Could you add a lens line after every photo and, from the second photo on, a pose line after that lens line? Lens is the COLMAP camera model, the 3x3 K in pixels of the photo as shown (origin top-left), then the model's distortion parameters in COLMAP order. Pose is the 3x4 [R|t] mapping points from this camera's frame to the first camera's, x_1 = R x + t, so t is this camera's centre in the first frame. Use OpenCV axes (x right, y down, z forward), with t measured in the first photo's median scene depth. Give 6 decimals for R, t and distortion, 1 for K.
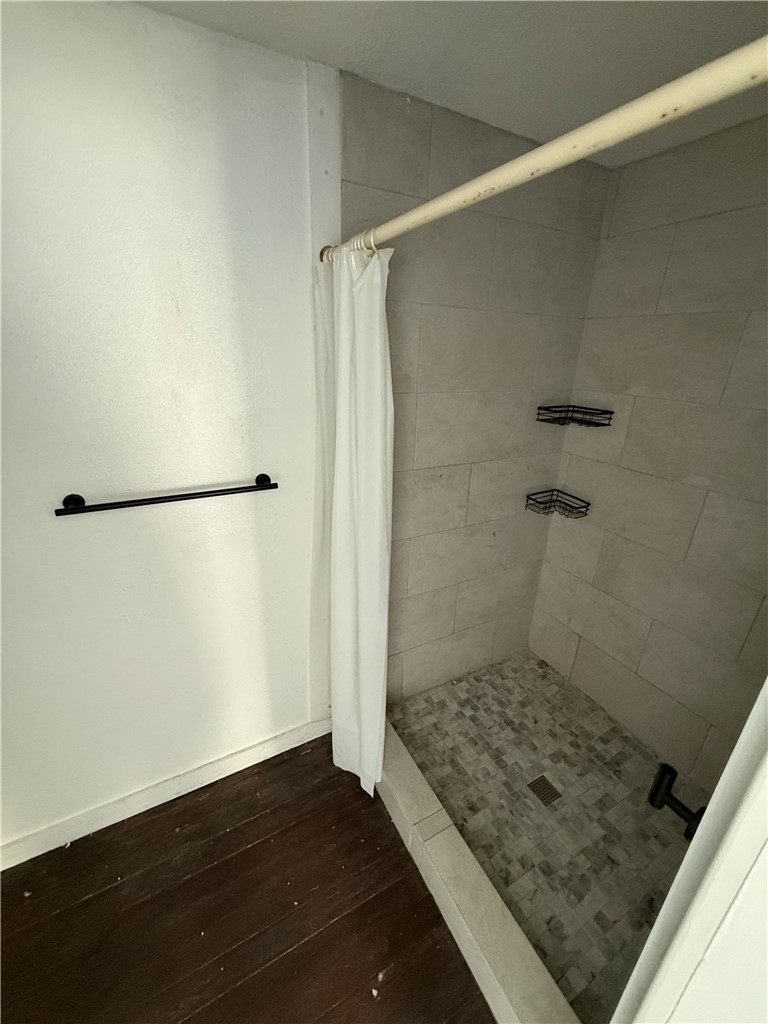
lens RADIAL K [[408.9, 0, 384.7], [0, 408.9, 513.5], [0, 0, 1]] dist [0.003065, 0.000450]
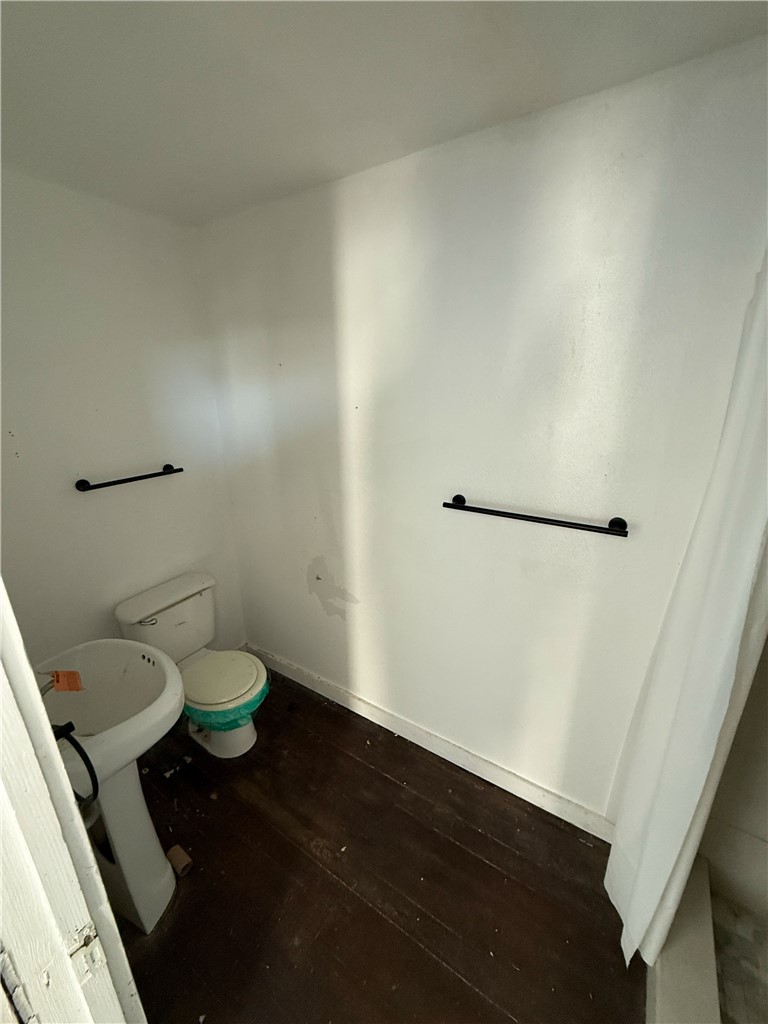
lens RADIAL K [[408.9, 0, 388.2], [0, 408.9, 516.9], [0, 0, 1]] dist [0.003065, 0.000450]
pose [[0.484022, 0.244659, -0.840157, 0.195191], [-0.302078, 0.947813, 0.101979, -0.031985], [0.821262, 0.204433, 0.532669, 0.077171]]
